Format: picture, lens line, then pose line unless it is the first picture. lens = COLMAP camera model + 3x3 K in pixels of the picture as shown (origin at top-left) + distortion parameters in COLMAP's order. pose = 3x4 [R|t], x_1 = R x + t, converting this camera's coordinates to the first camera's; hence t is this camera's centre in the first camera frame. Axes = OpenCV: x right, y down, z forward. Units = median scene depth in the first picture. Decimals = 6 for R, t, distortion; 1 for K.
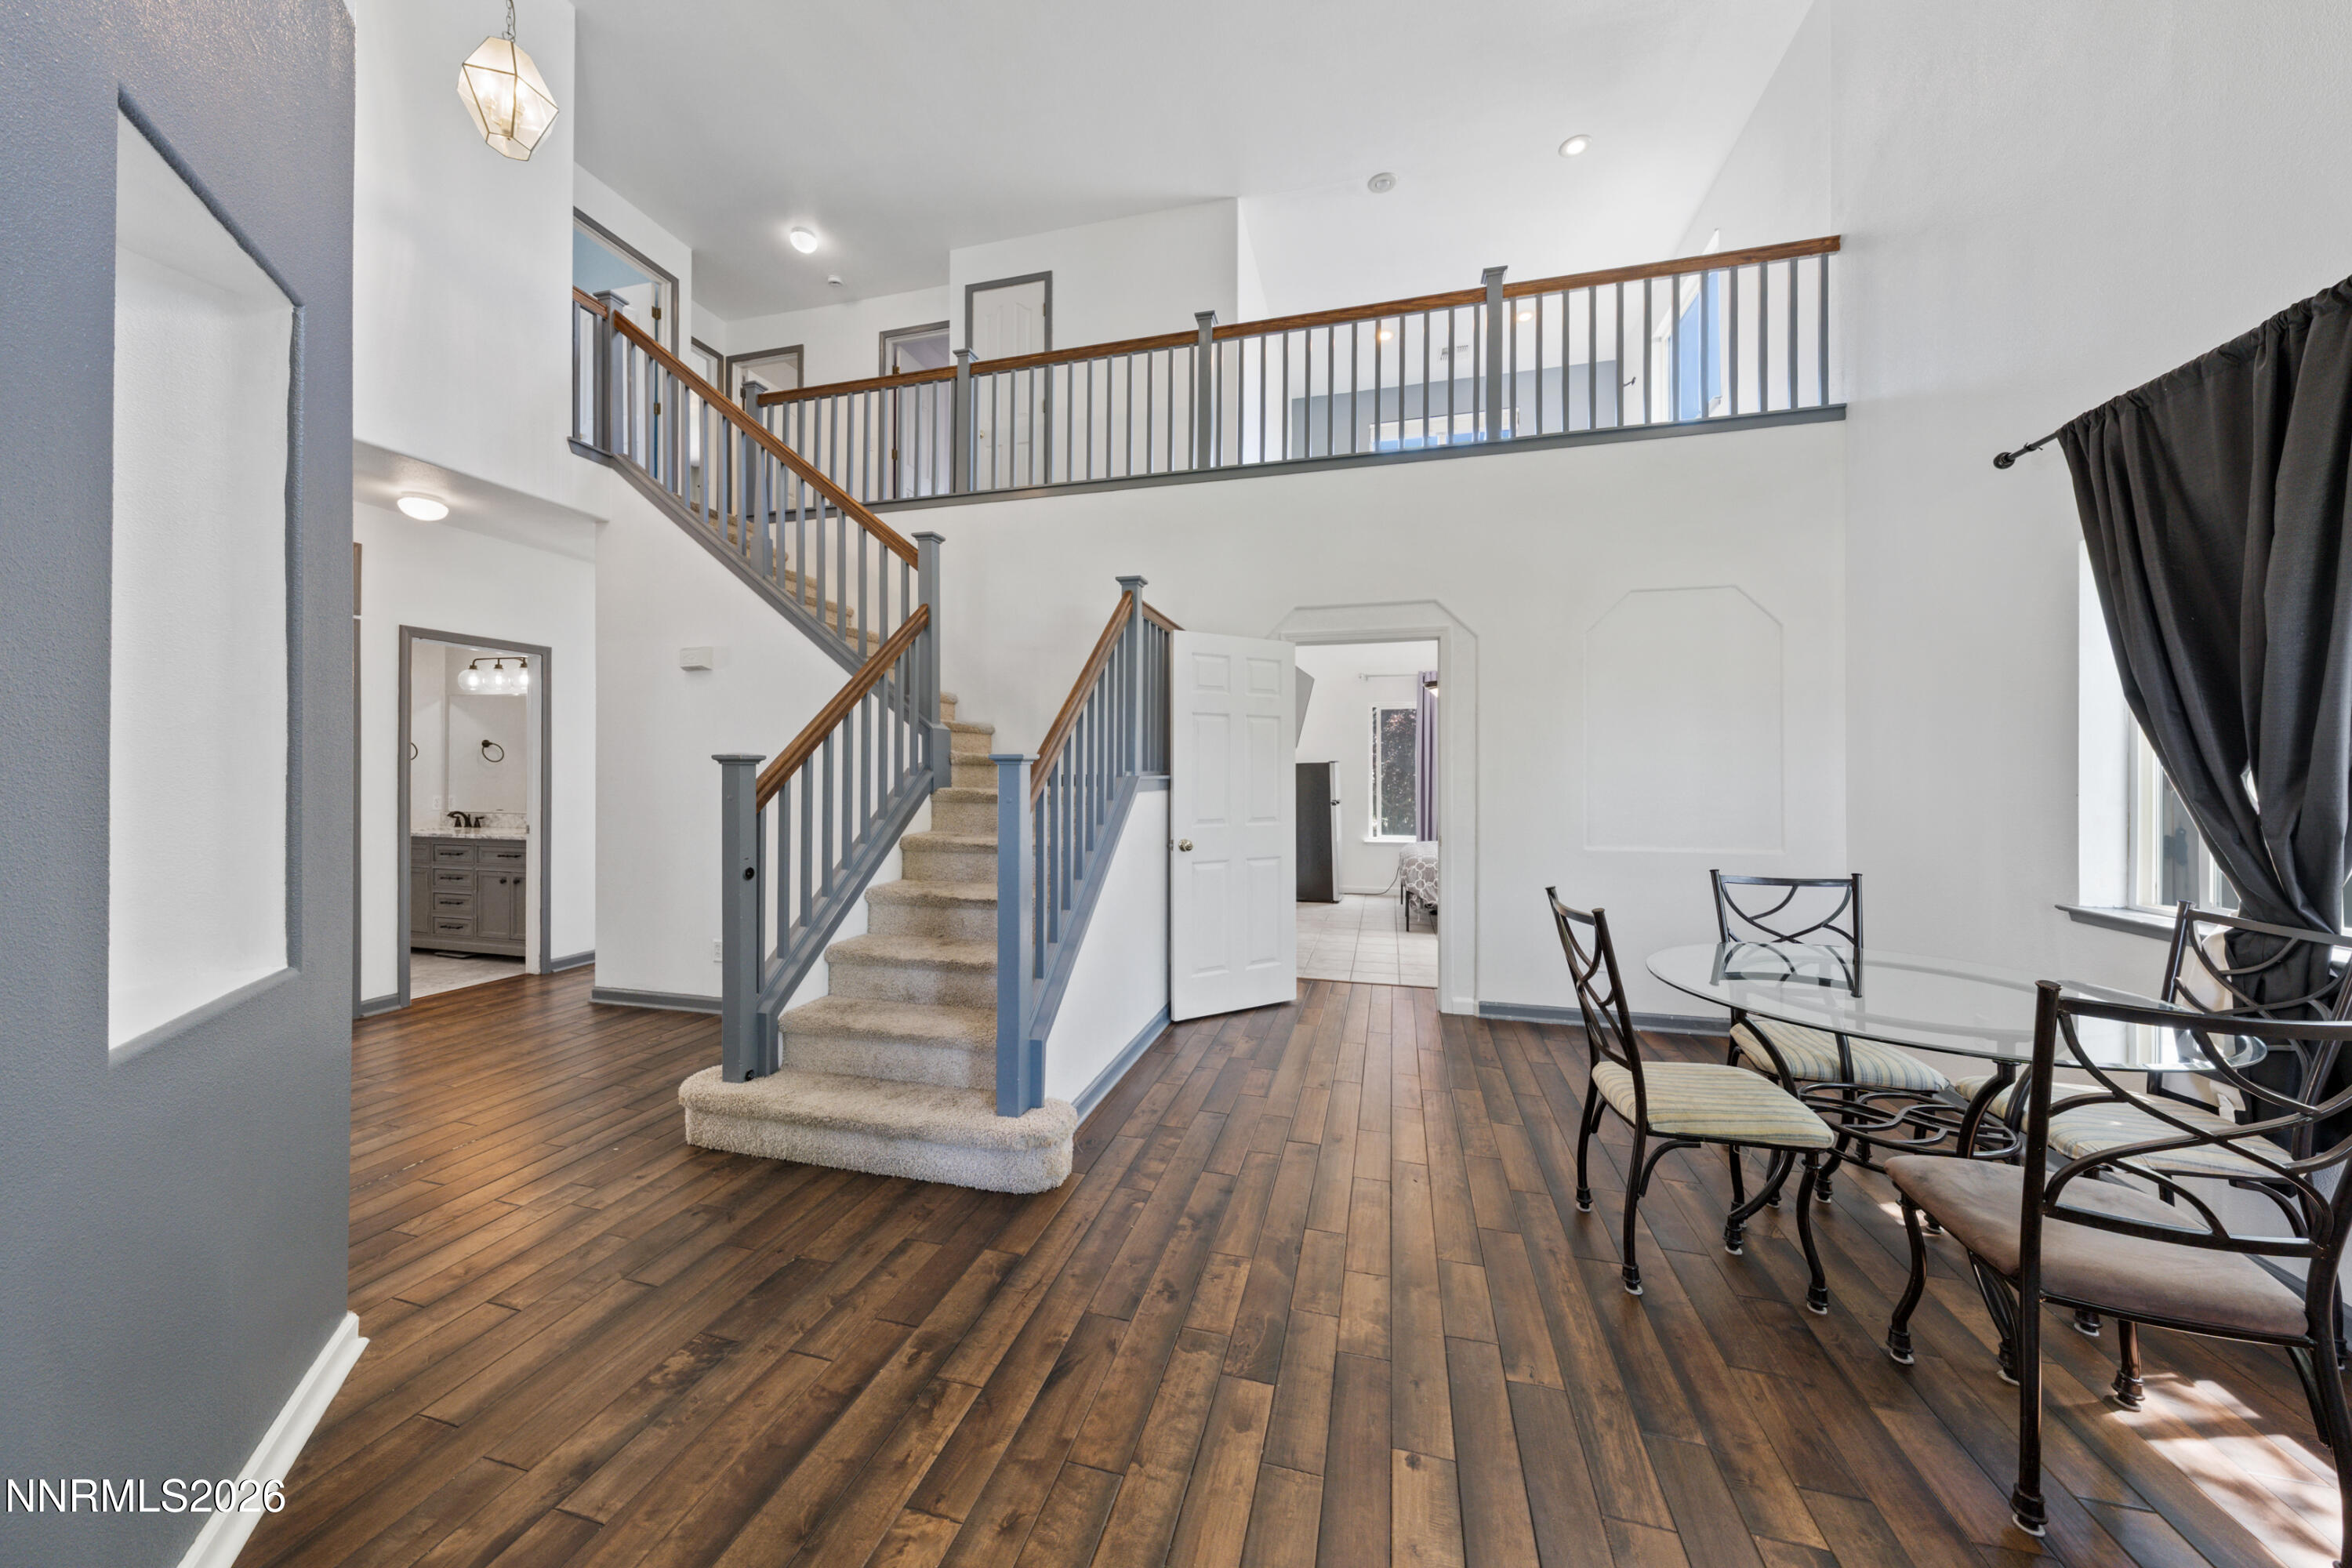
lens RADIAL K [[795.0, 0, 1176.9], [0, 795.0, 794.7], [0, 0, 1]] dist [-0.000243, -0.000561]
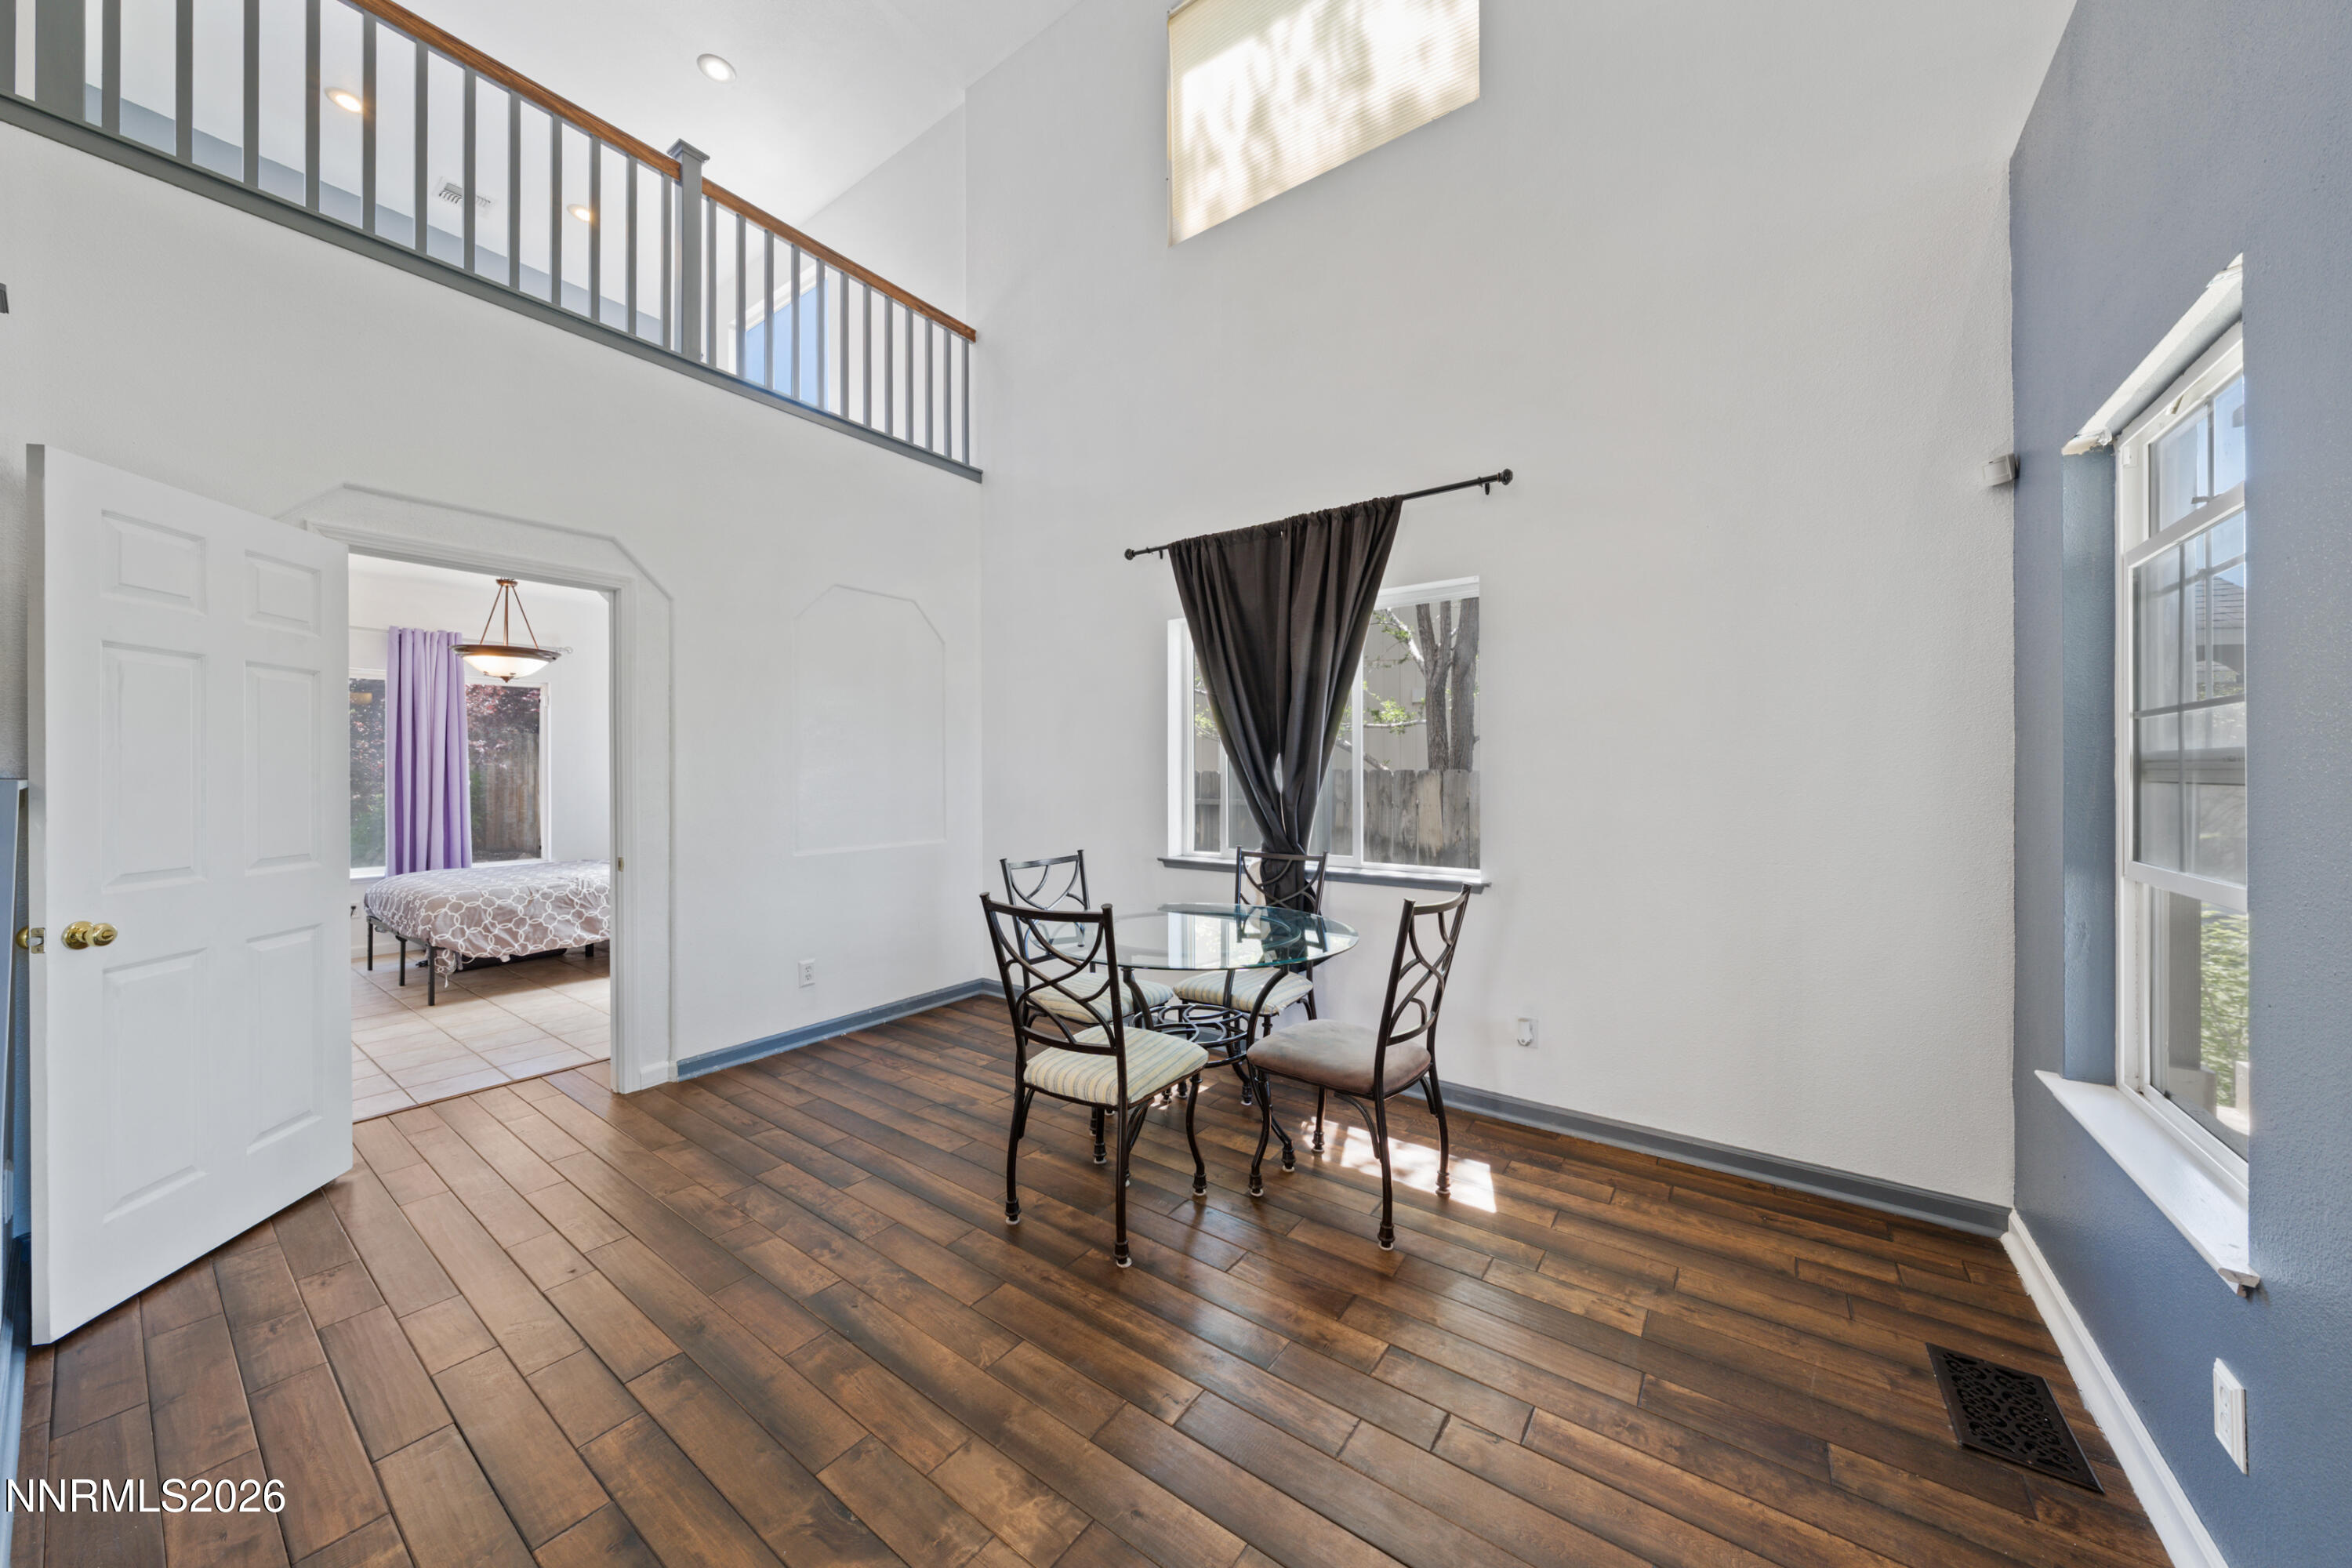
lens RADIAL K [[795.0, 0, 1162.3], [0, 795.0, 782.4], [0, 0, 1]] dist [-0.000243, -0.000561]
pose [[0.368679, -0.014596, 0.929442, -0.195261], [0.029043, 0.999569, 0.004177, -0.007171], [-0.929103, 0.025454, 0.368944, 0.289385]]
